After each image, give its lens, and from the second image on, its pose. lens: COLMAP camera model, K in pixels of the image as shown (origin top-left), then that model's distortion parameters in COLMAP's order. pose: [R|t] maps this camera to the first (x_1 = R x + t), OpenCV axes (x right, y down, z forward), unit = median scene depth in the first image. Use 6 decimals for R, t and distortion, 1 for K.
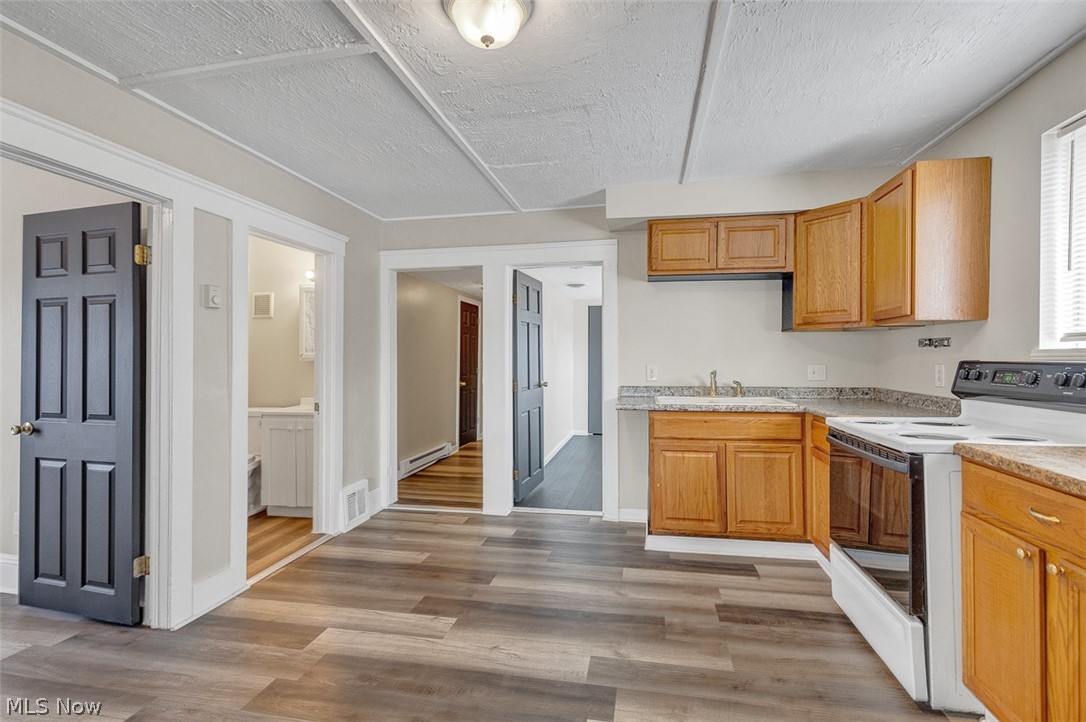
lens RADIAL K [[496.4, 0, 542.0], [0, 496.4, 355.5], [0, 0, 1]] dist [0.002742, -0.000747]
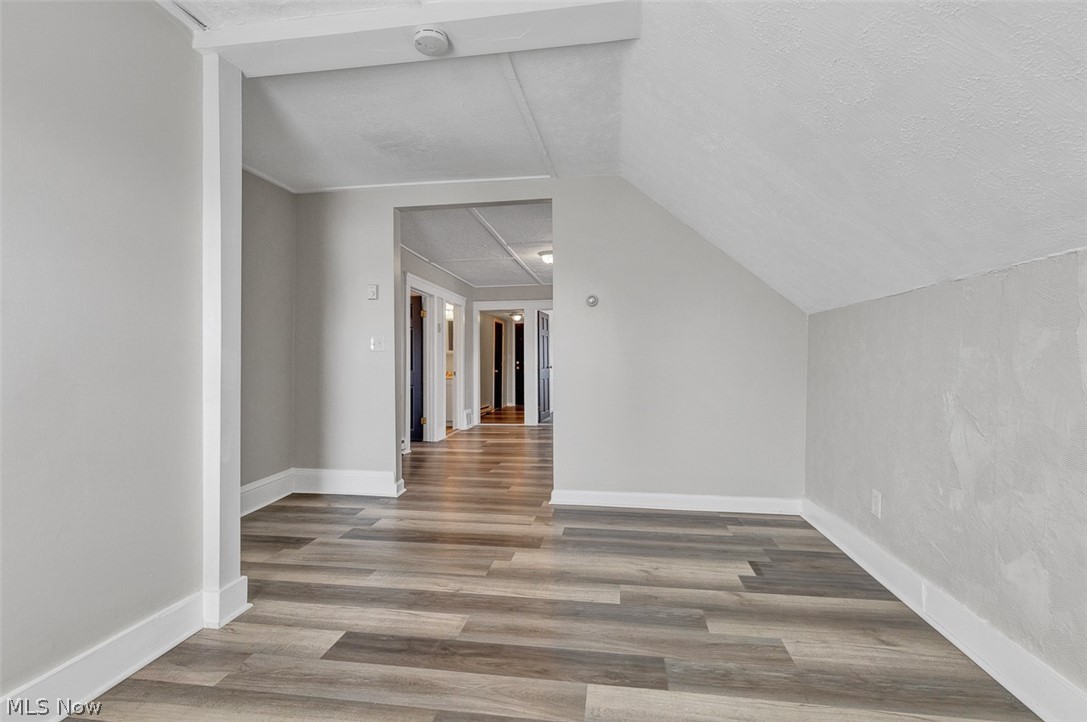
lens RADIAL K [[496.9, 0, 538.6], [0, 496.9, 363.6], [0, 0, 1]] dist [0.002742, -0.000747]
pose [[0.999113, -0.002998, 0.042007, -0.196915], [0.003056, 0.999994, -0.001300, 0.074060], [-0.042003, 0.001427, 0.999116, -1.512503]]
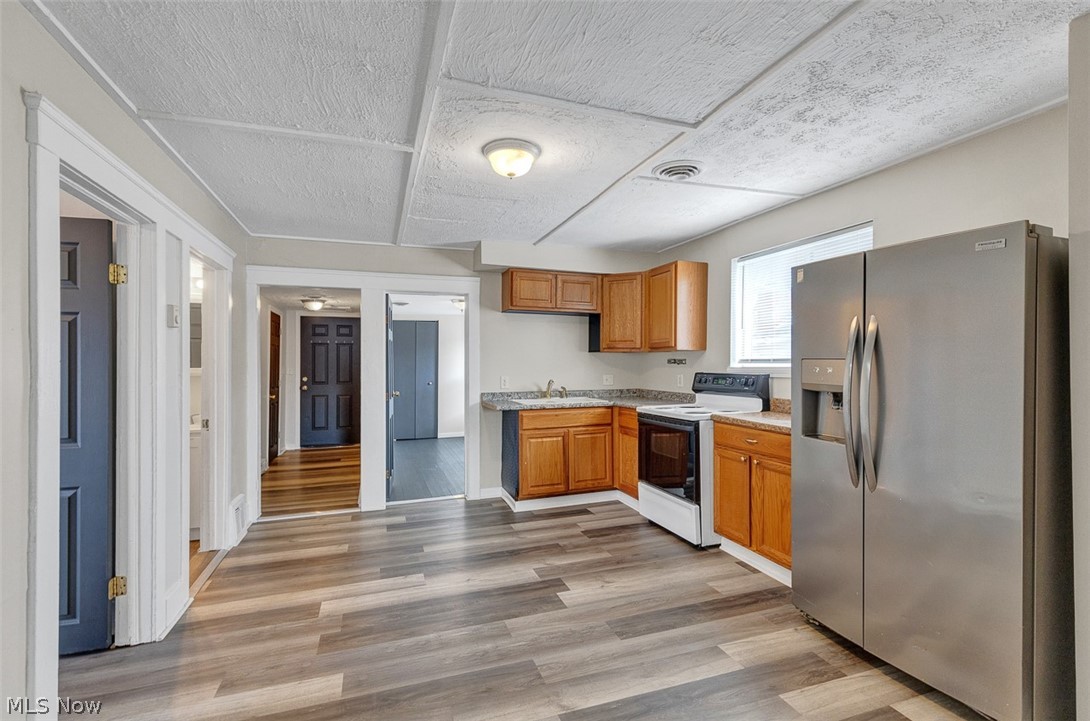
lens RADIAL K [[498.2, 0, 542.0], [0, 498.2, 367.3], [0, 0, 1]] dist [0.002742, -0.000747]
pose [[0.860420, -0.003870, 0.509570, -0.453045], [-0.000071, 0.999970, 0.007714, -0.018311], [-0.509585, -0.006674, 0.860394, -0.226228]]
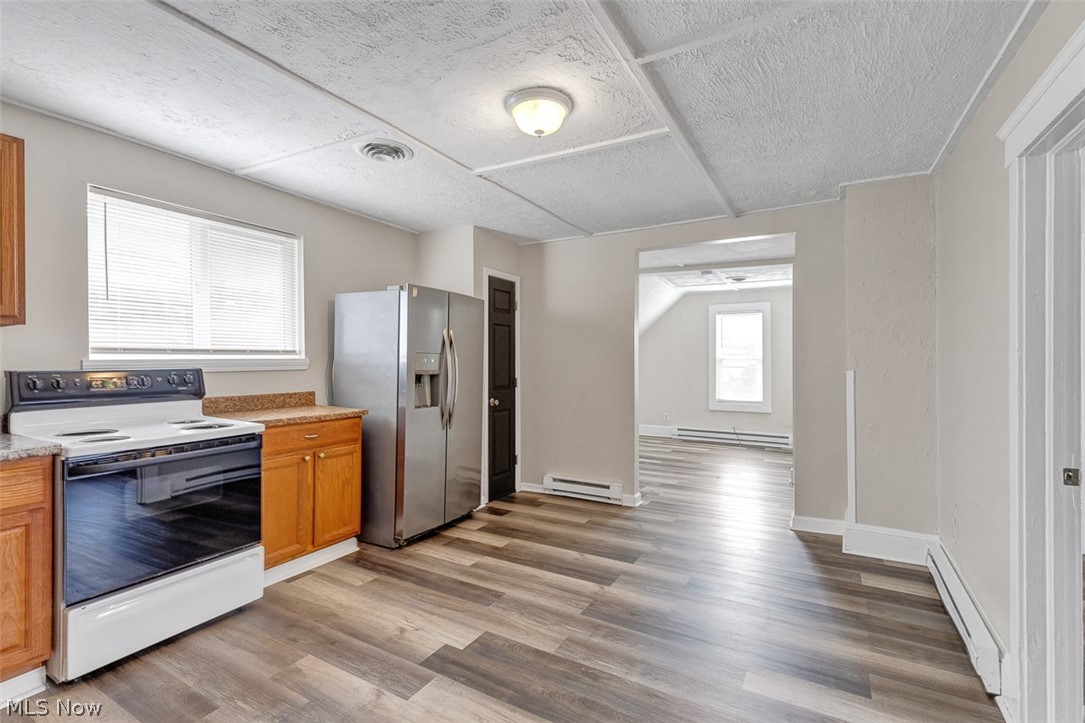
lens RADIAL K [[496.0, 0, 535.8], [0, 496.0, 356.6], [0, 0, 1]] dist [0.002742, -0.000747]
pose [[-0.950820, 0.001395, 0.309740, -0.279124], [-0.000309, 0.999985, -0.005455, -0.010201], [-0.309743, -0.005283, -0.950805, 1.239924]]
